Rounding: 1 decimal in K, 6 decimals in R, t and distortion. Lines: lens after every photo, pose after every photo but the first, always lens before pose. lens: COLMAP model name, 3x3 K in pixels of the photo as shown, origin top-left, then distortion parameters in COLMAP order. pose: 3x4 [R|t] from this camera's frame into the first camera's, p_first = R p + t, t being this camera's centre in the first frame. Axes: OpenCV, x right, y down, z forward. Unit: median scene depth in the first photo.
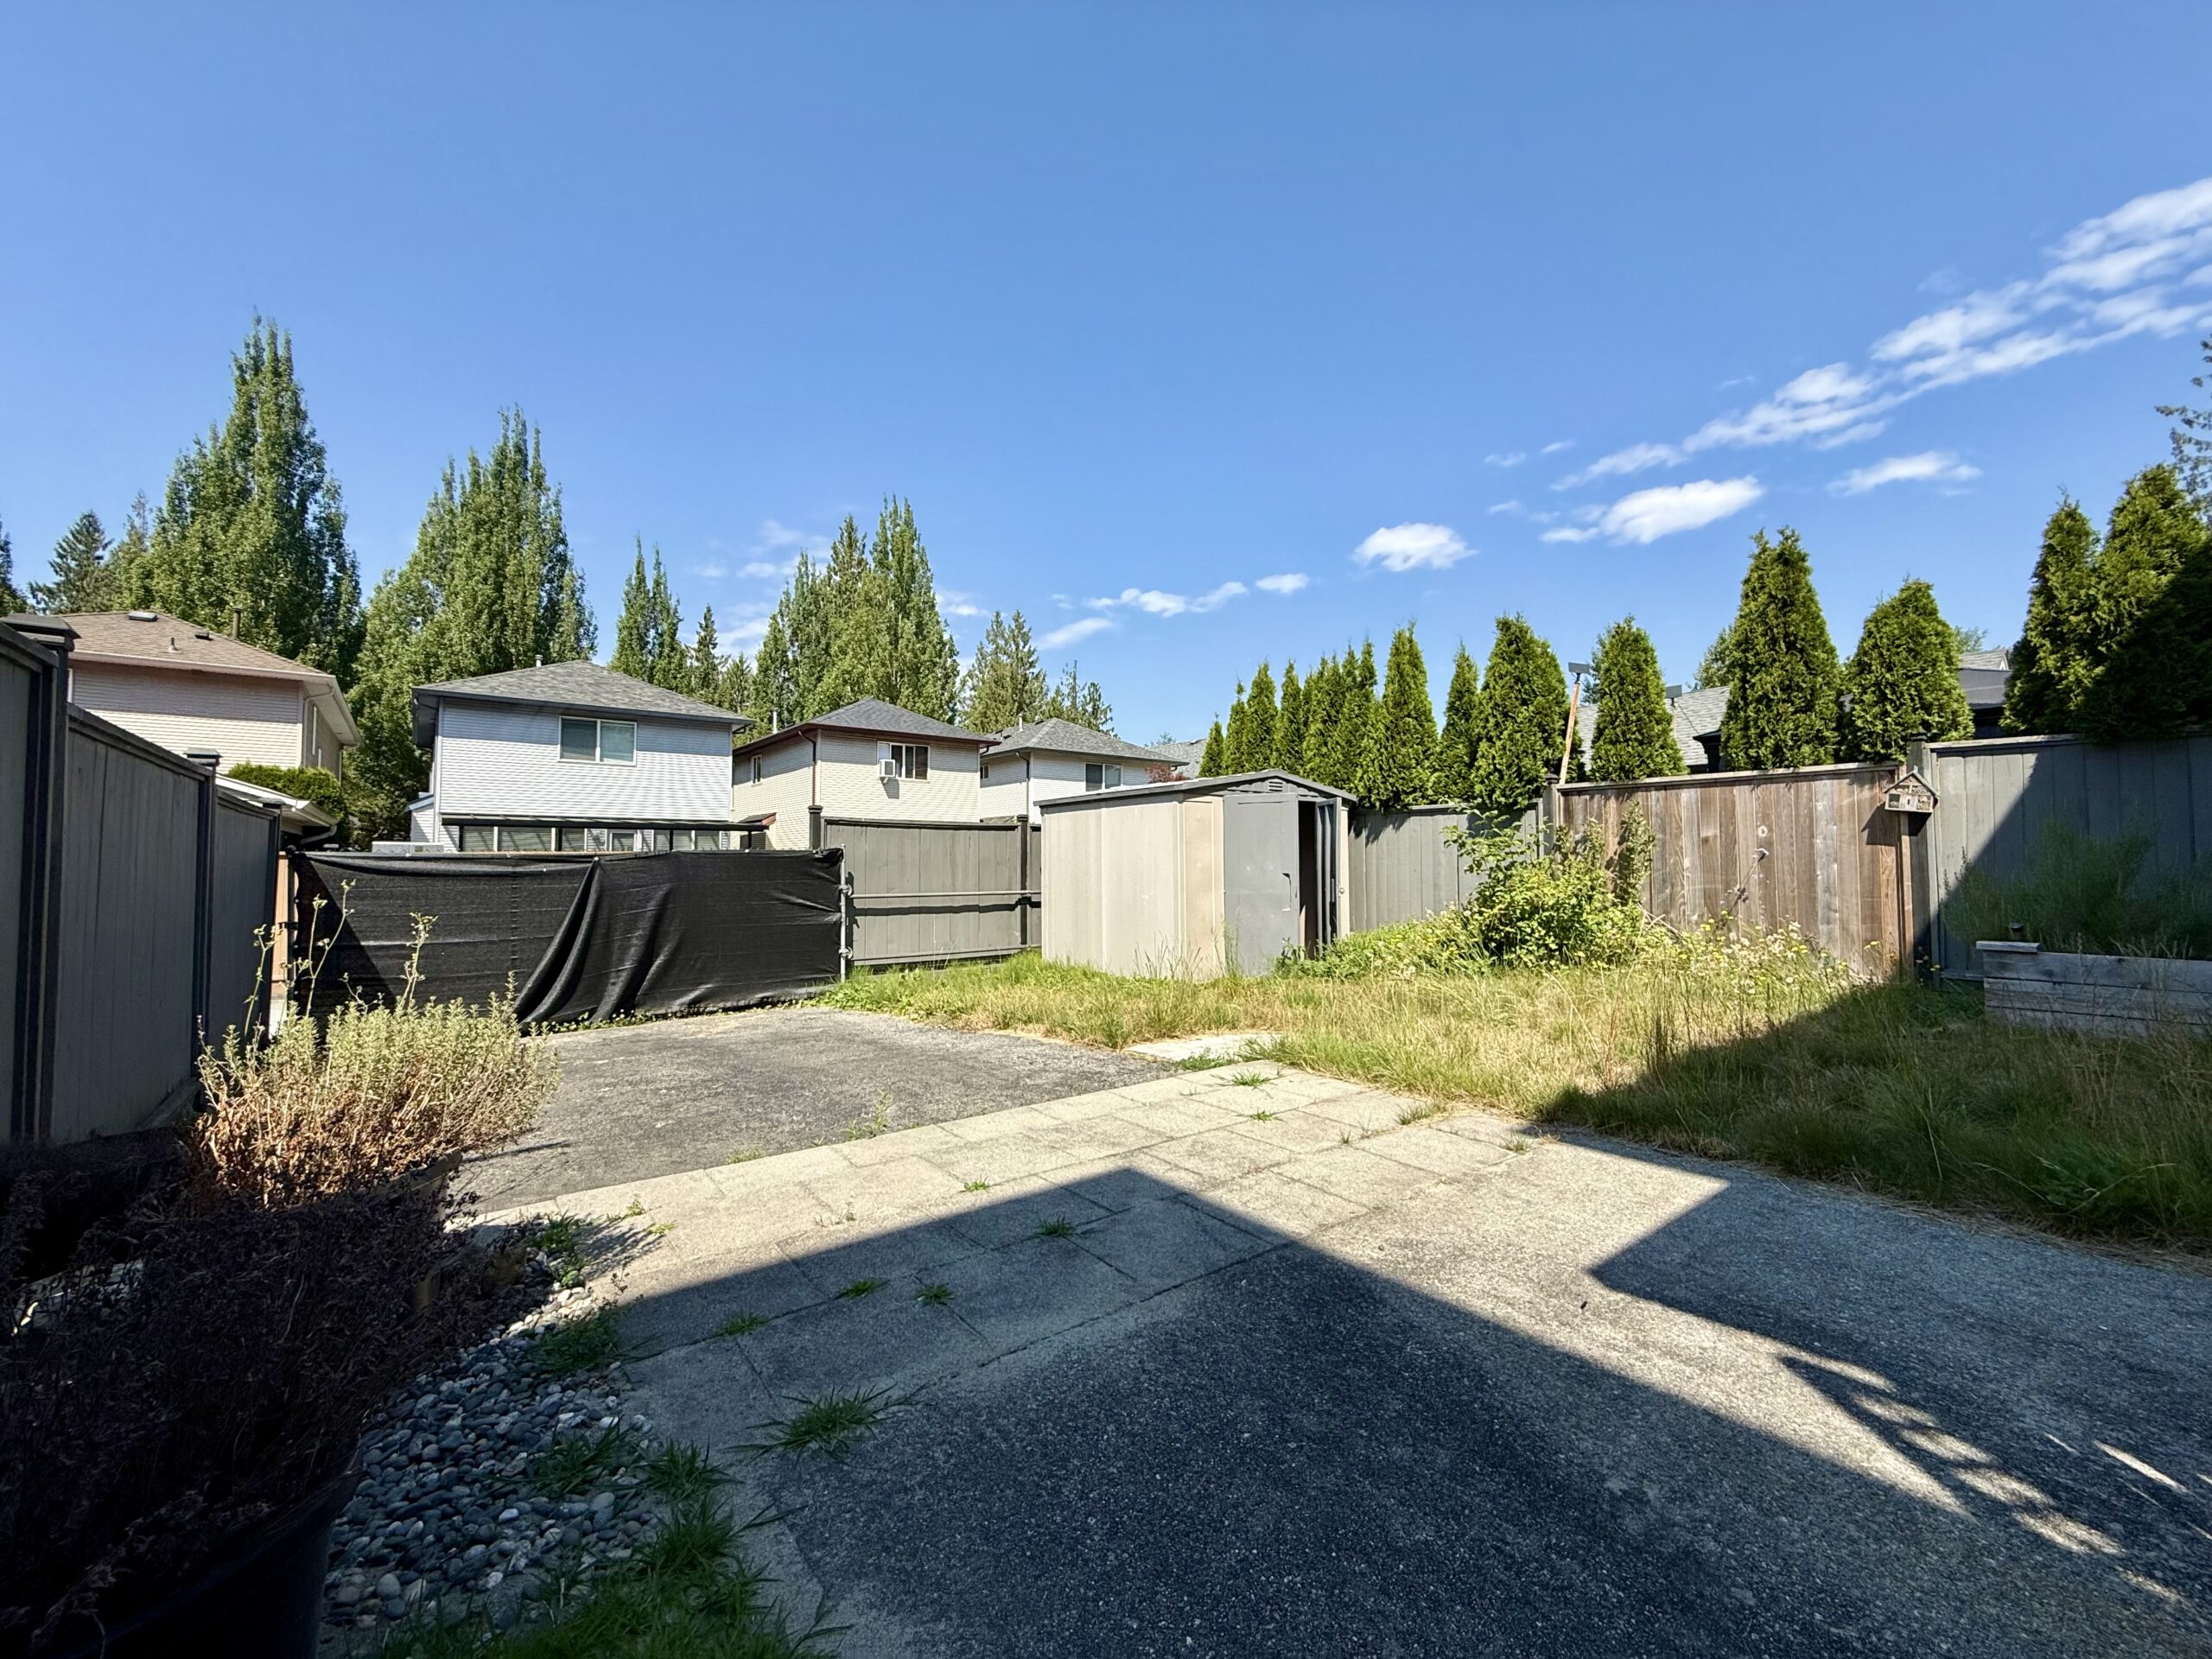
lens RADIAL K [[890.6, 0, 1101.1], [0, 890.6, 824.8], [0, 0, 1]] dist [-0.001619, -0.000009]
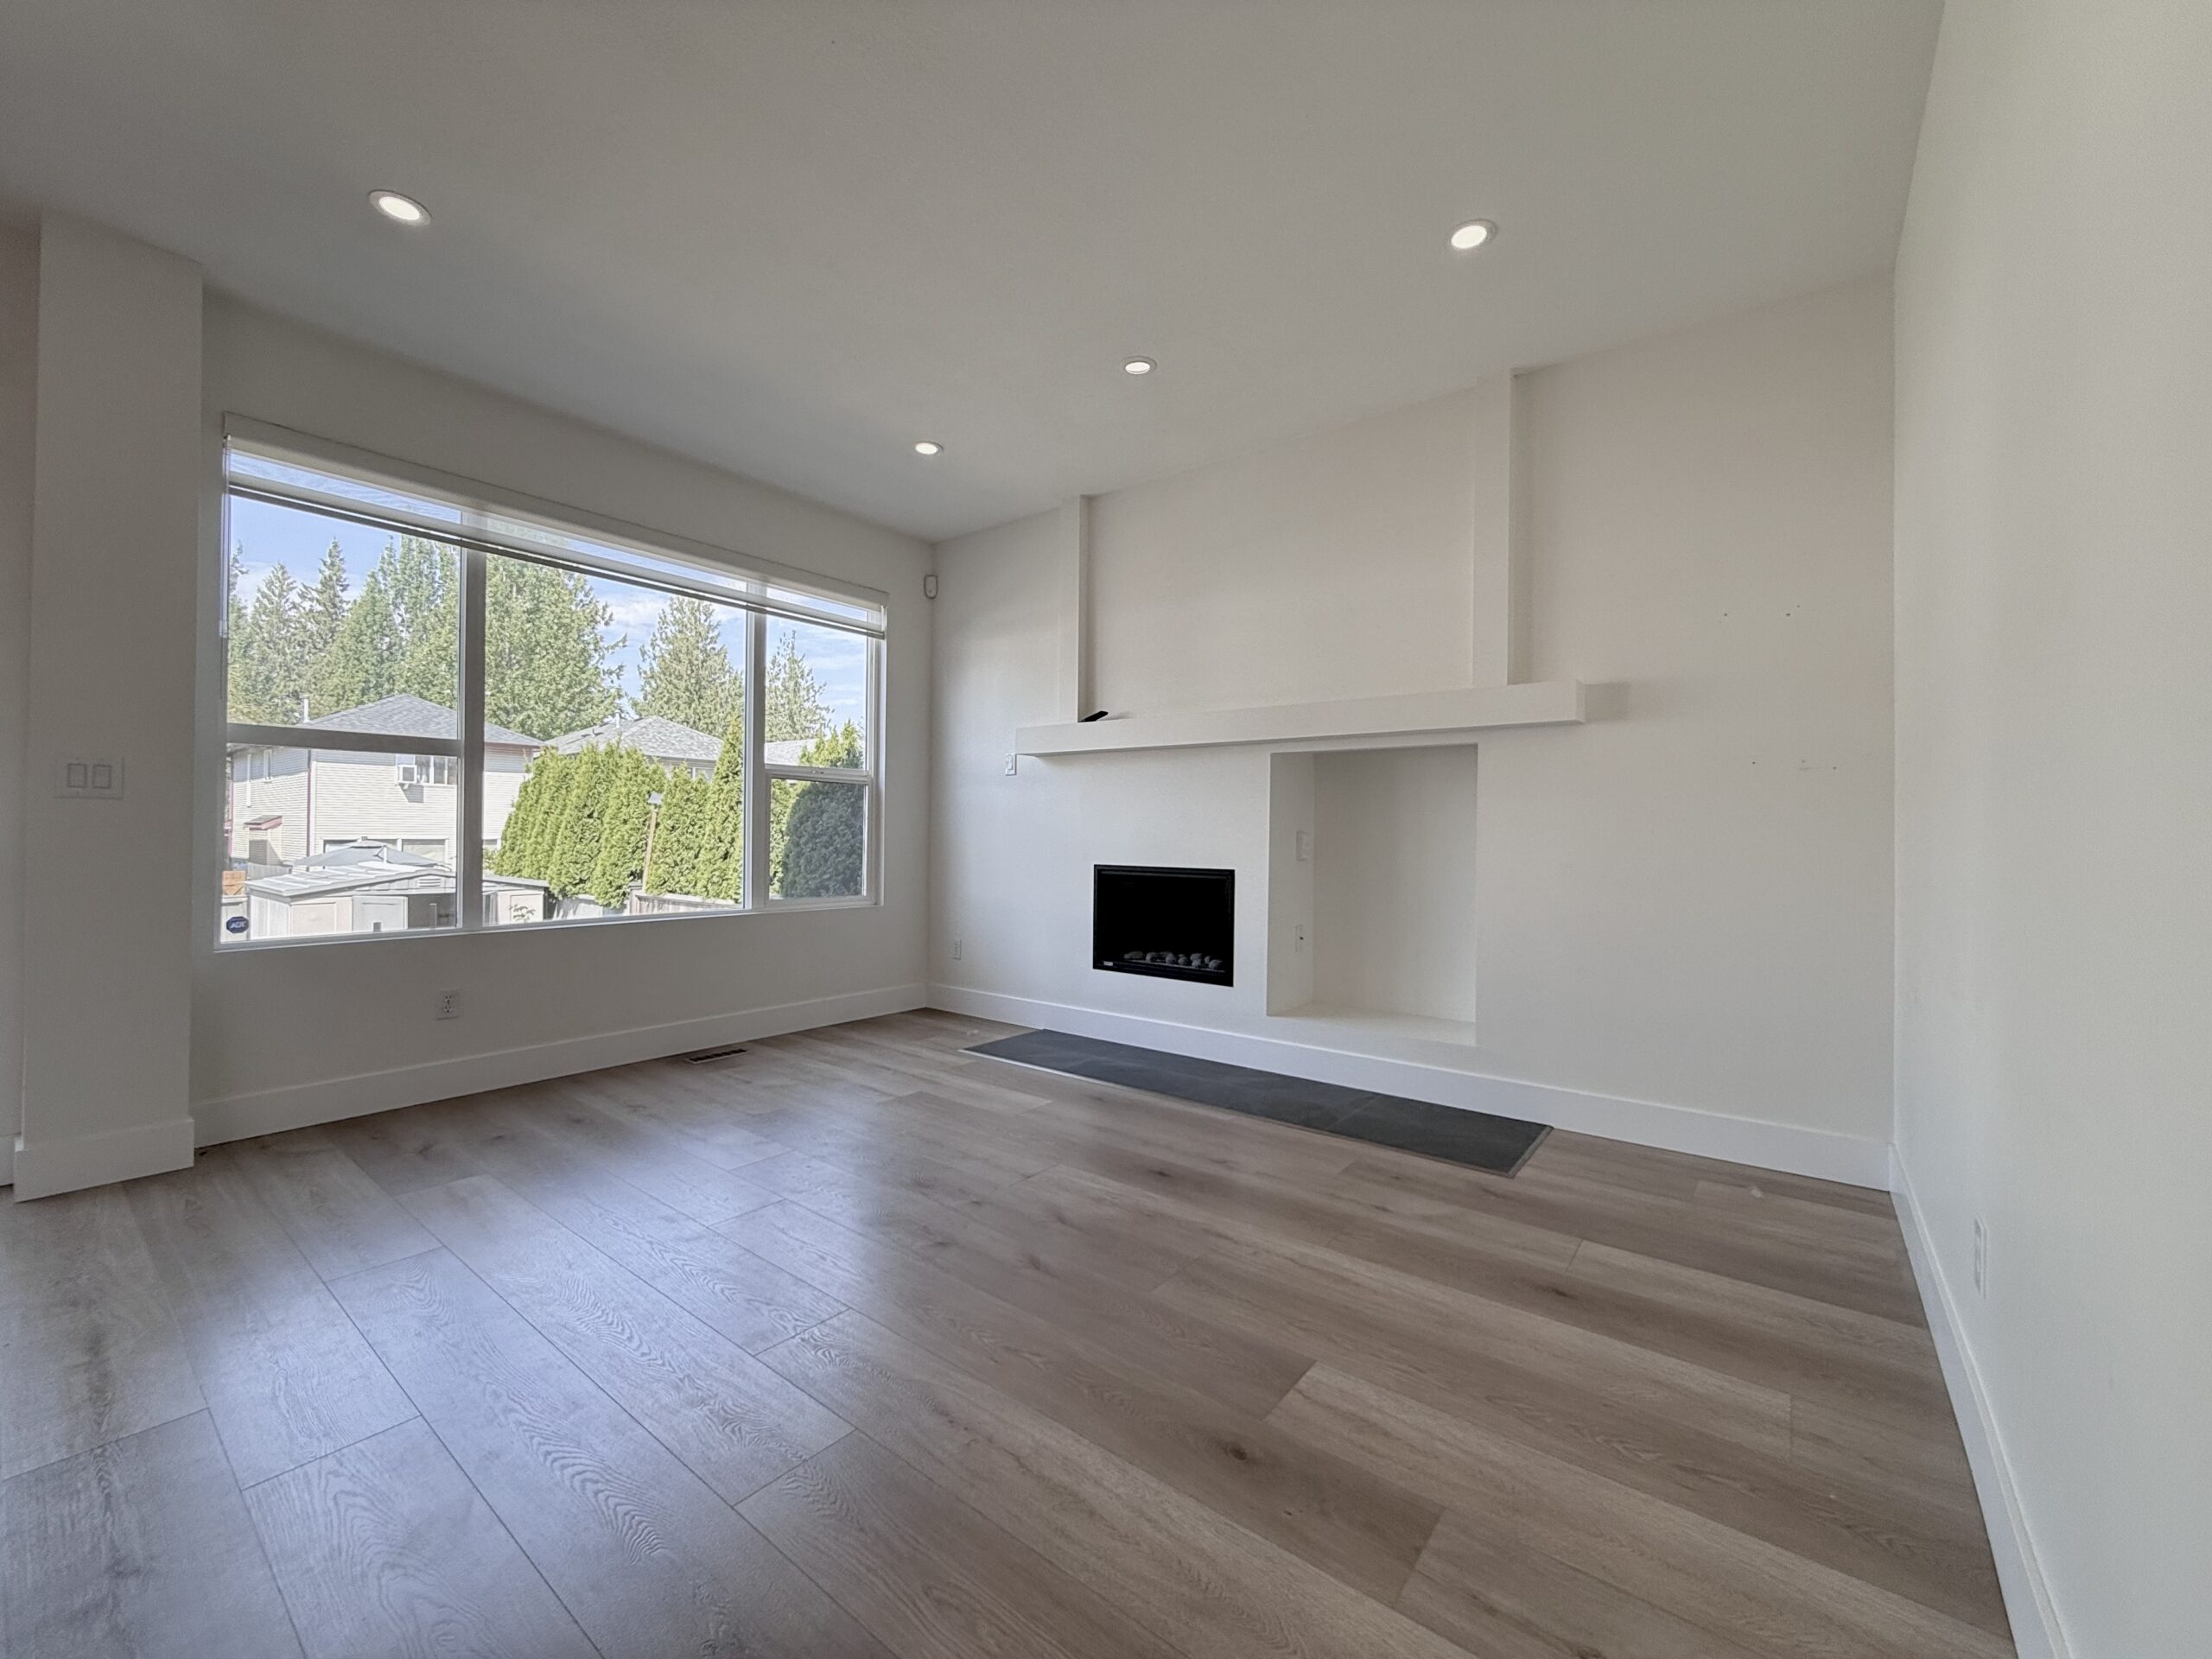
lens RADIAL K [[881.1, 0, 1099.5], [0, 881.1, 829.5], [0, 0, 1]] dist [-0.001697, 0.000336]
pose [[0.969368, 0.019328, 0.244849, 0.255545], [-0.029960, 0.998759, 0.039775, -0.061549], [-0.243777, -0.045892, 0.968745, -0.112437]]
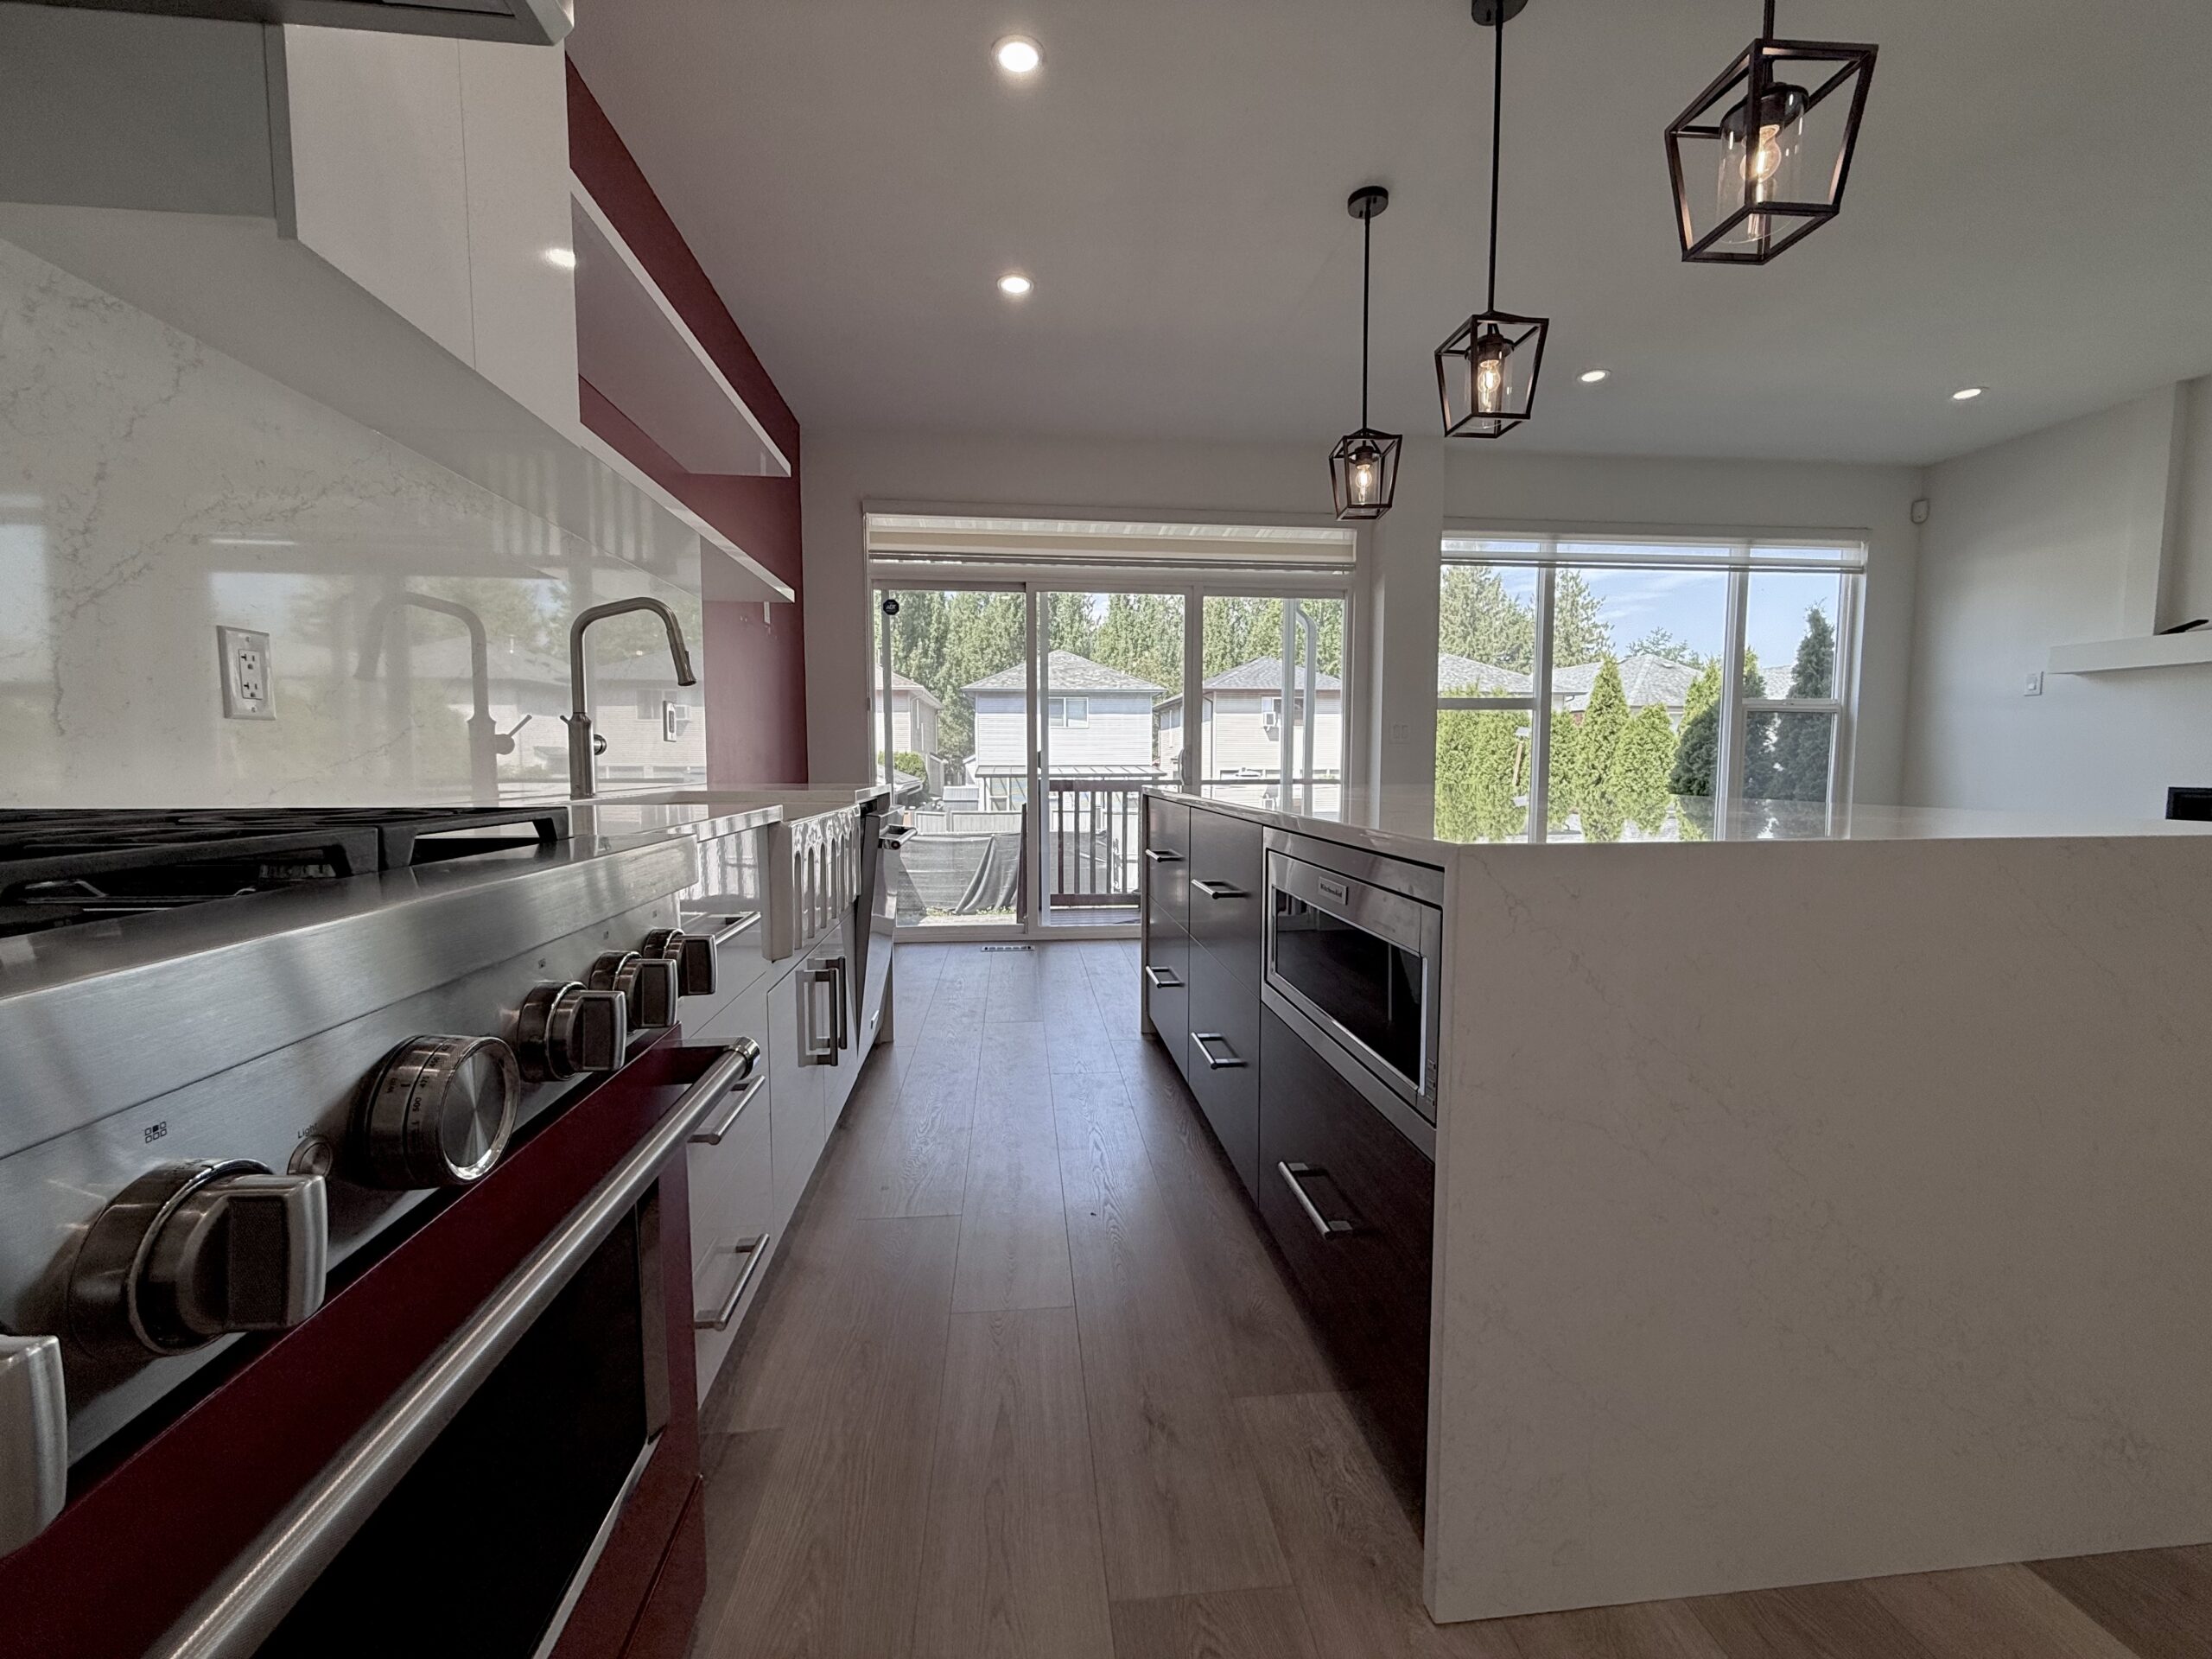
lens RADIAL K [[881.1, 0, 1099.5], [0, 881.1, 829.5], [0, 0, 1]] dist [-0.001697, 0.000336]
pose [[0.848104, 0.048416, -0.527614, 0.217824], [0.019895, 0.992204, 0.123029, -0.063788], [0.529457, -0.114838, 0.840528, -0.181933]]
